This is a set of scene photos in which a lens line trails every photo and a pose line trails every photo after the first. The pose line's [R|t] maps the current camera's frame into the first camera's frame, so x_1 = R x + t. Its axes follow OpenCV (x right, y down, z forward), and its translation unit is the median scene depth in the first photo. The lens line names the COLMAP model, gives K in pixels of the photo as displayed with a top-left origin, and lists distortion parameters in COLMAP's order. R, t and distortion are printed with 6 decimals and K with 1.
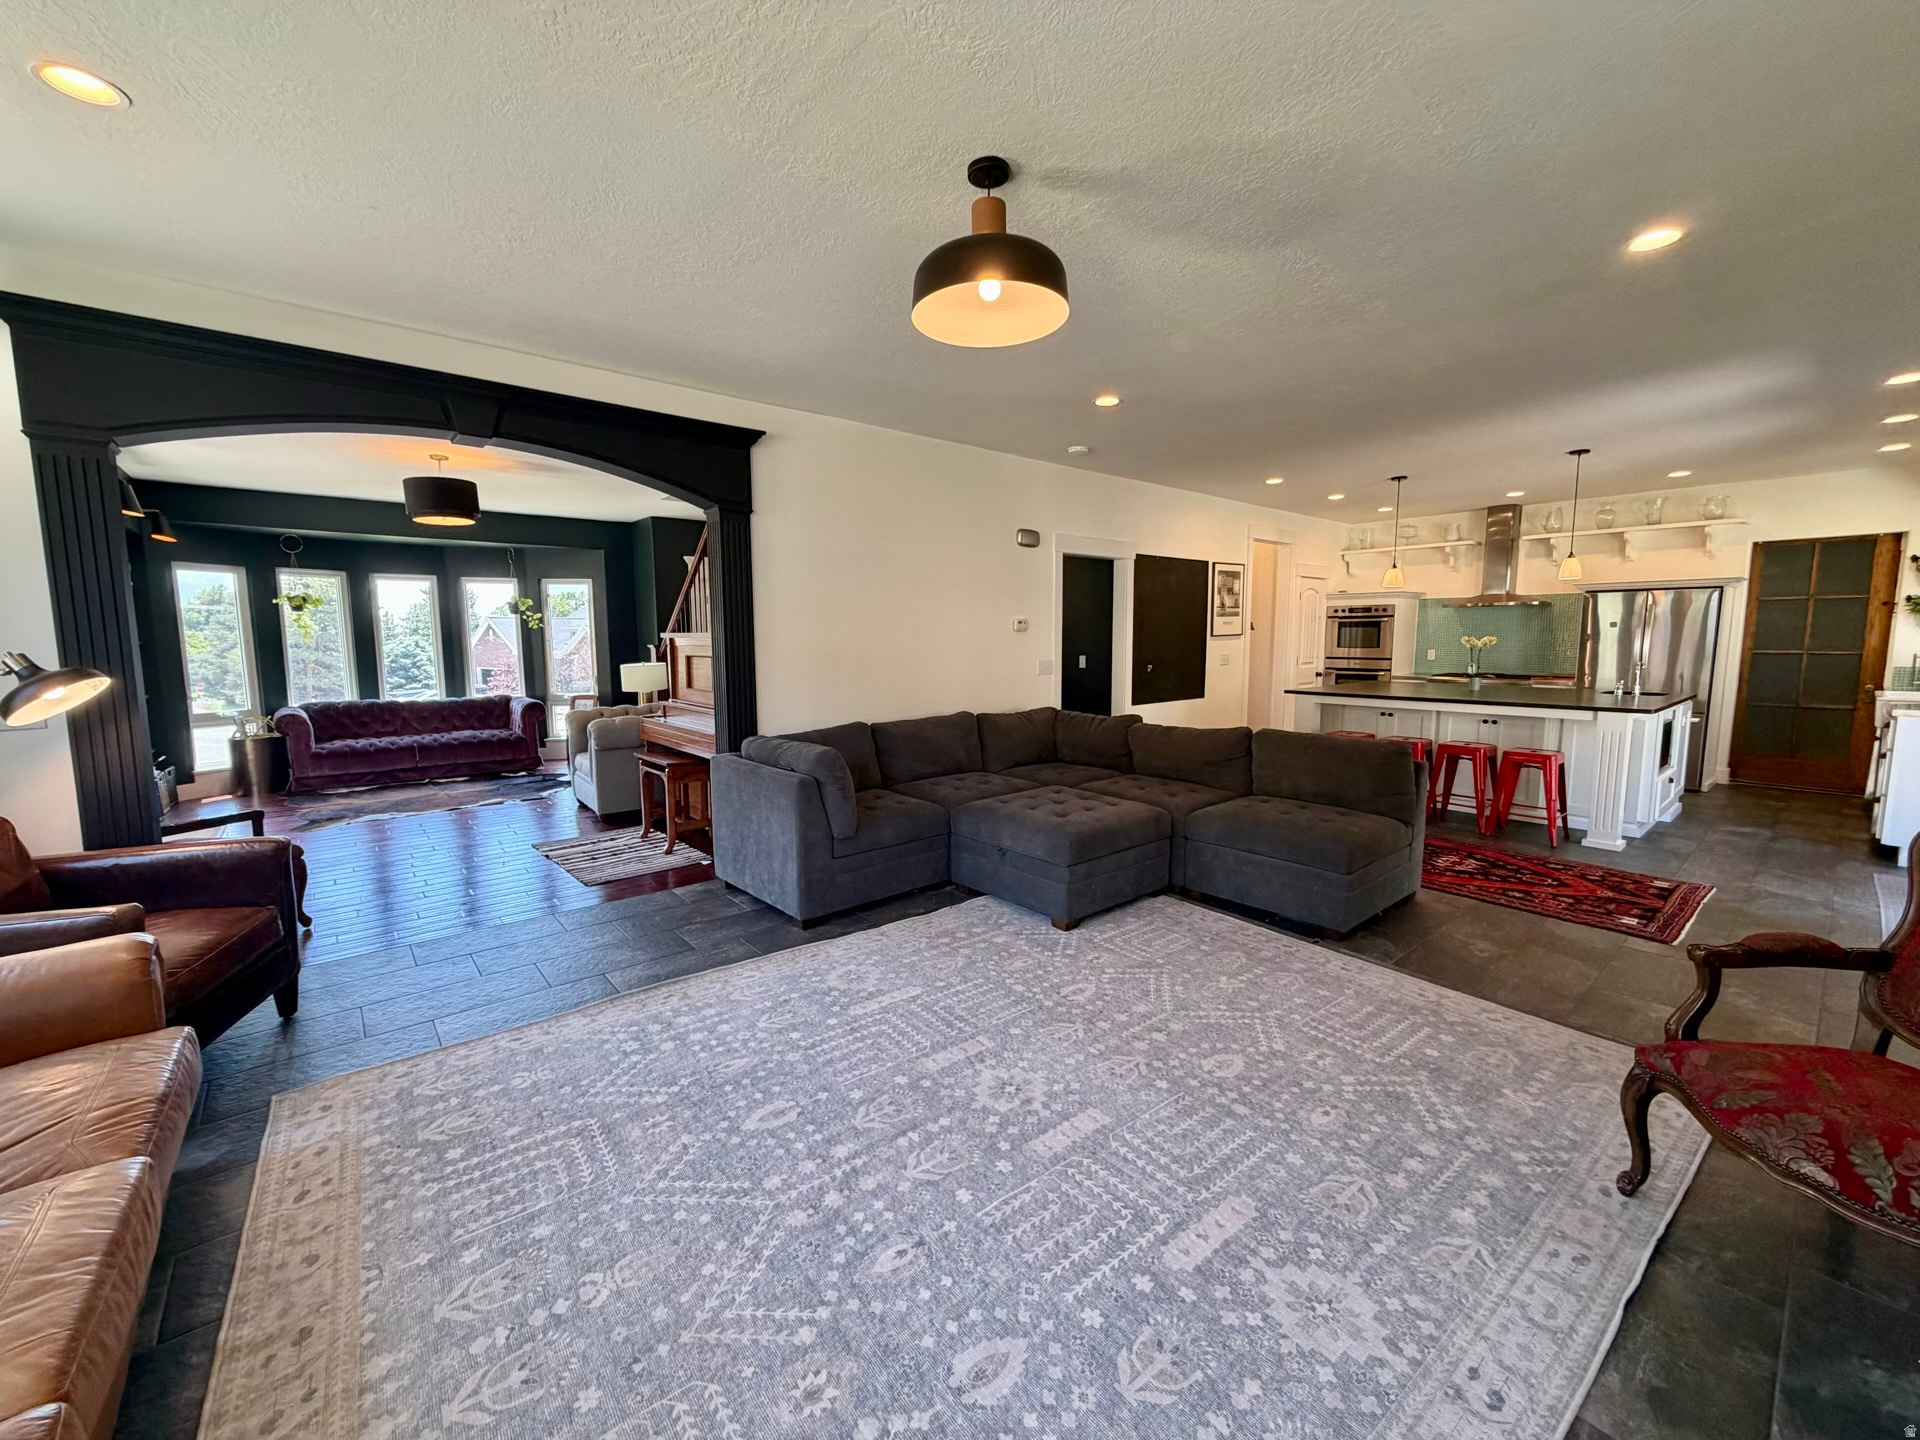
lens RADIAL K [[762.2, 0, 953.3], [0, 762.2, 718.3], [0, 0, 1]] dist [0.001016, -0.000166]
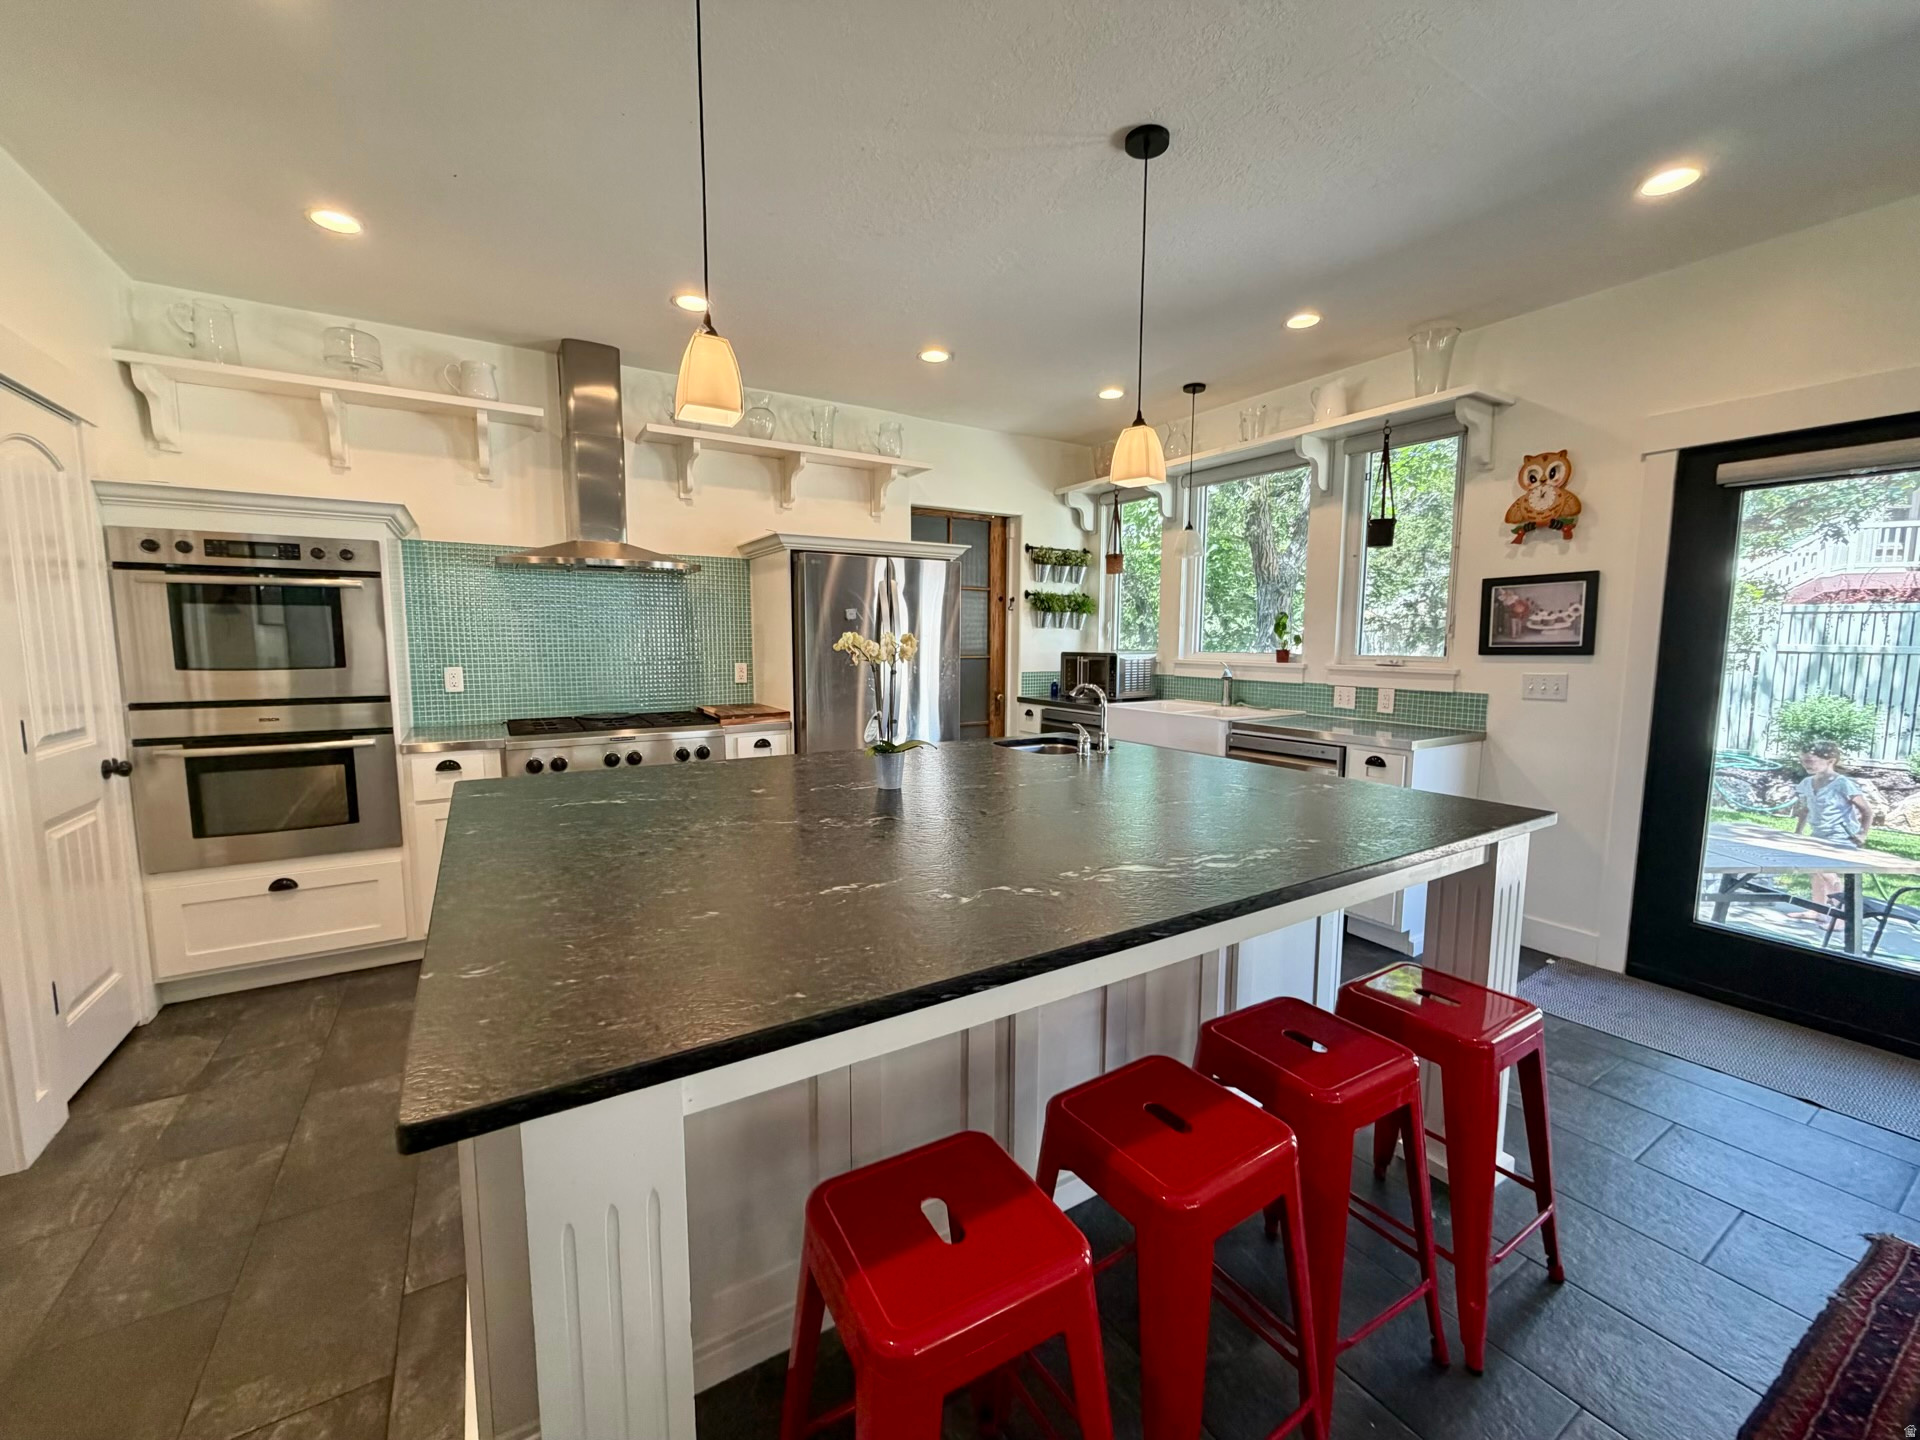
lens RADIAL K [[762.2, 0, 953.3], [0, 762.2, 718.3], [0, 0, 1]] dist [0.001016, -0.000166]
pose [[0.146820, -0.099311, 0.984165, 0.560648], [0.105299, 0.990863, 0.084278, -0.148975], [-0.983543, 0.091258, 0.155936, 1.452542]]
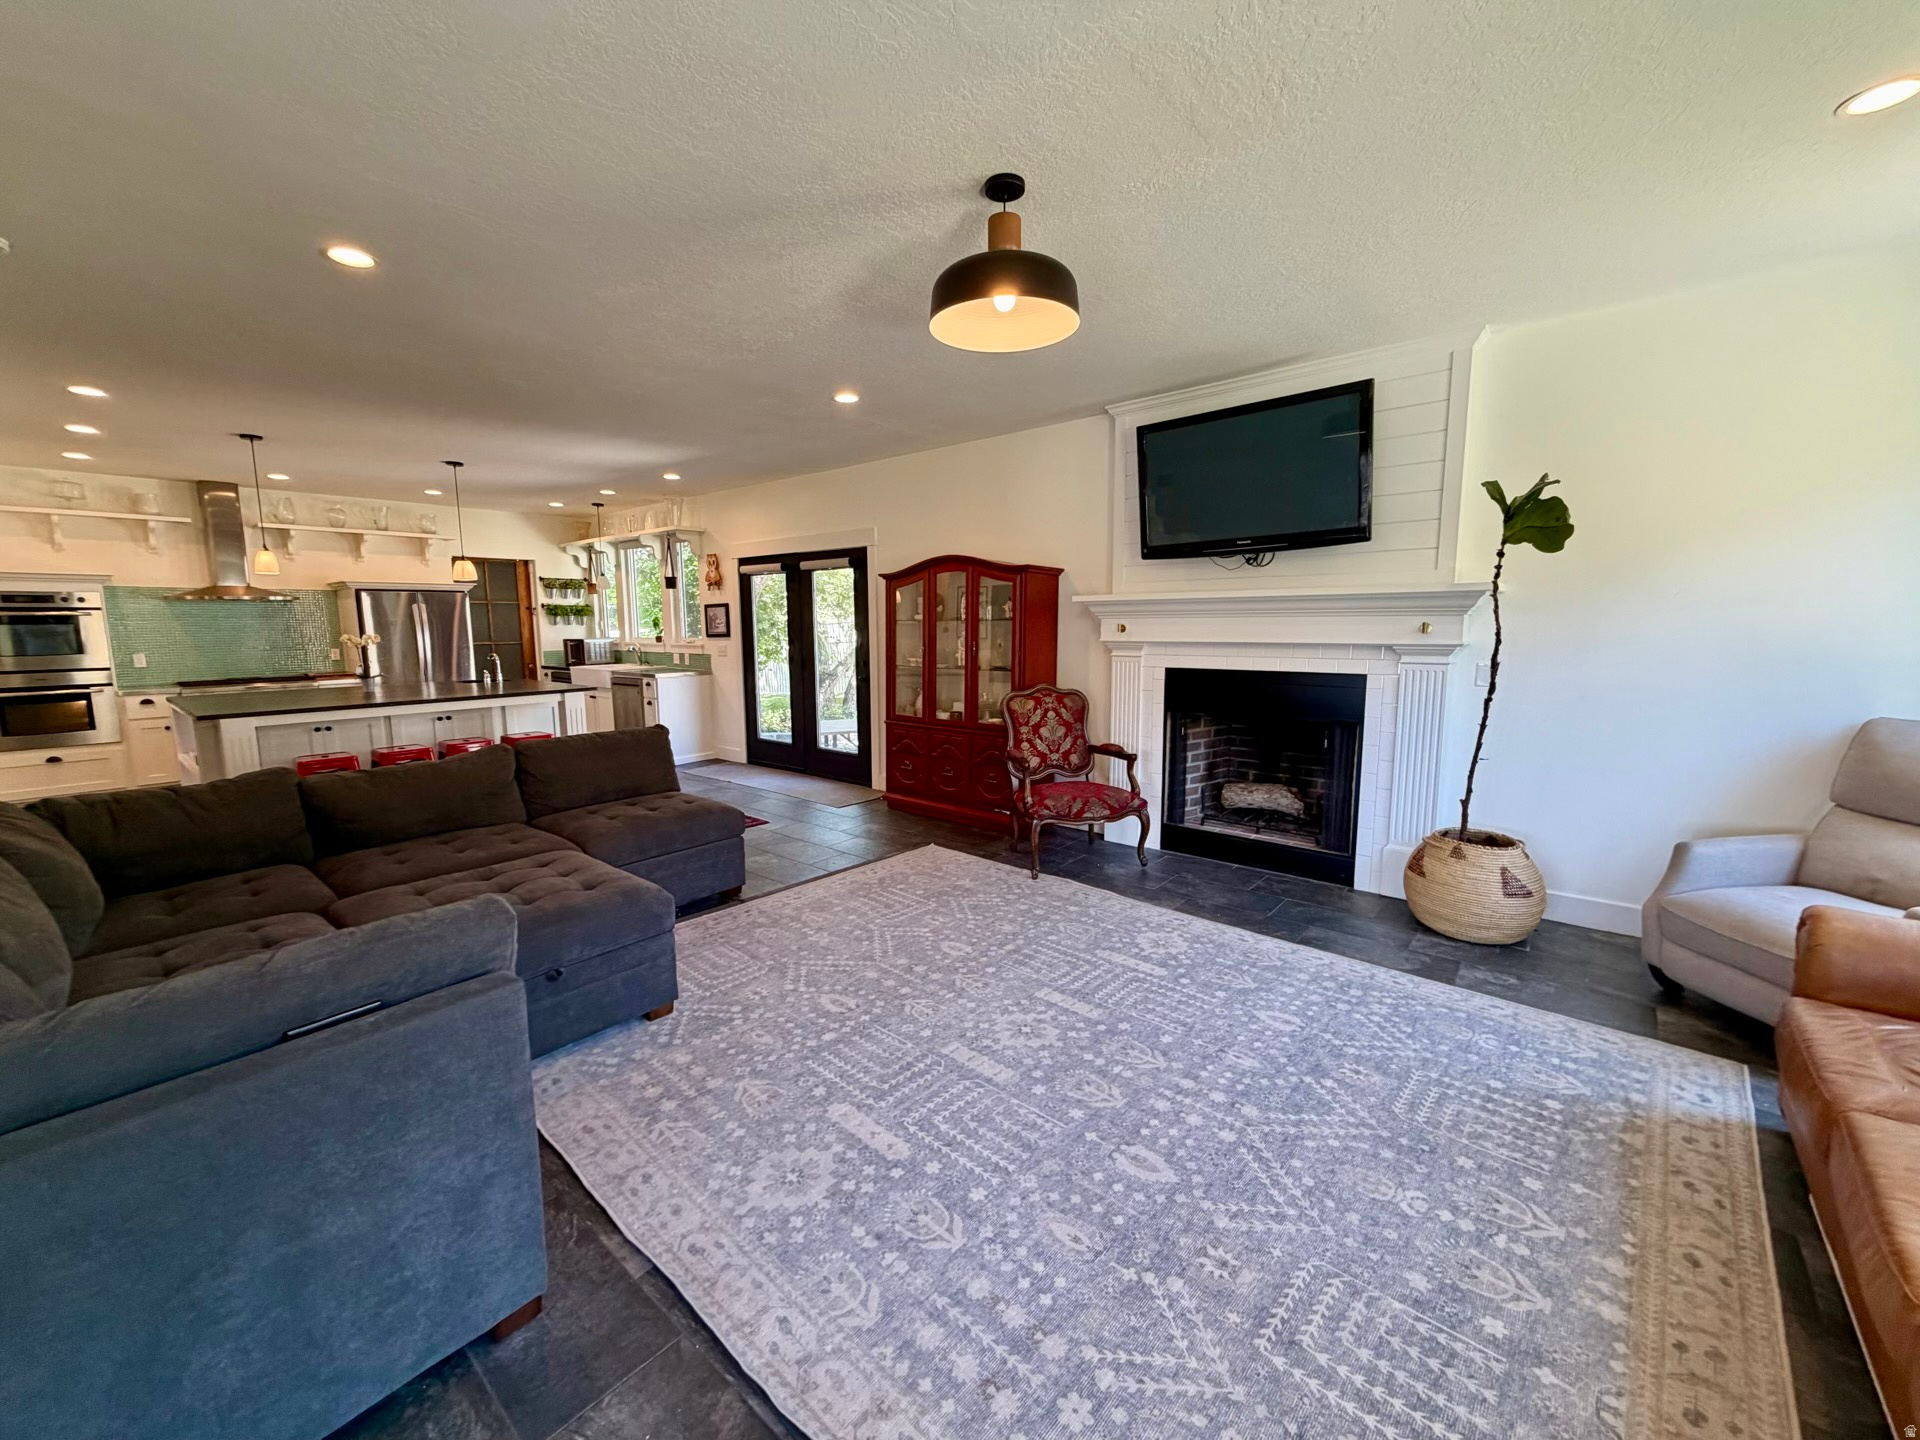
lens RADIAL K [[762.2, 0, 953.3], [0, 762.2, 718.3], [0, 0, 1]] dist [0.001016, -0.000166]
pose [[-0.165585, -0.120104, 0.978855, -0.559622], [0.118167, 0.982989, 0.140601, -0.082246], [-0.979090, 0.138950, -0.148576, 0.704002]]
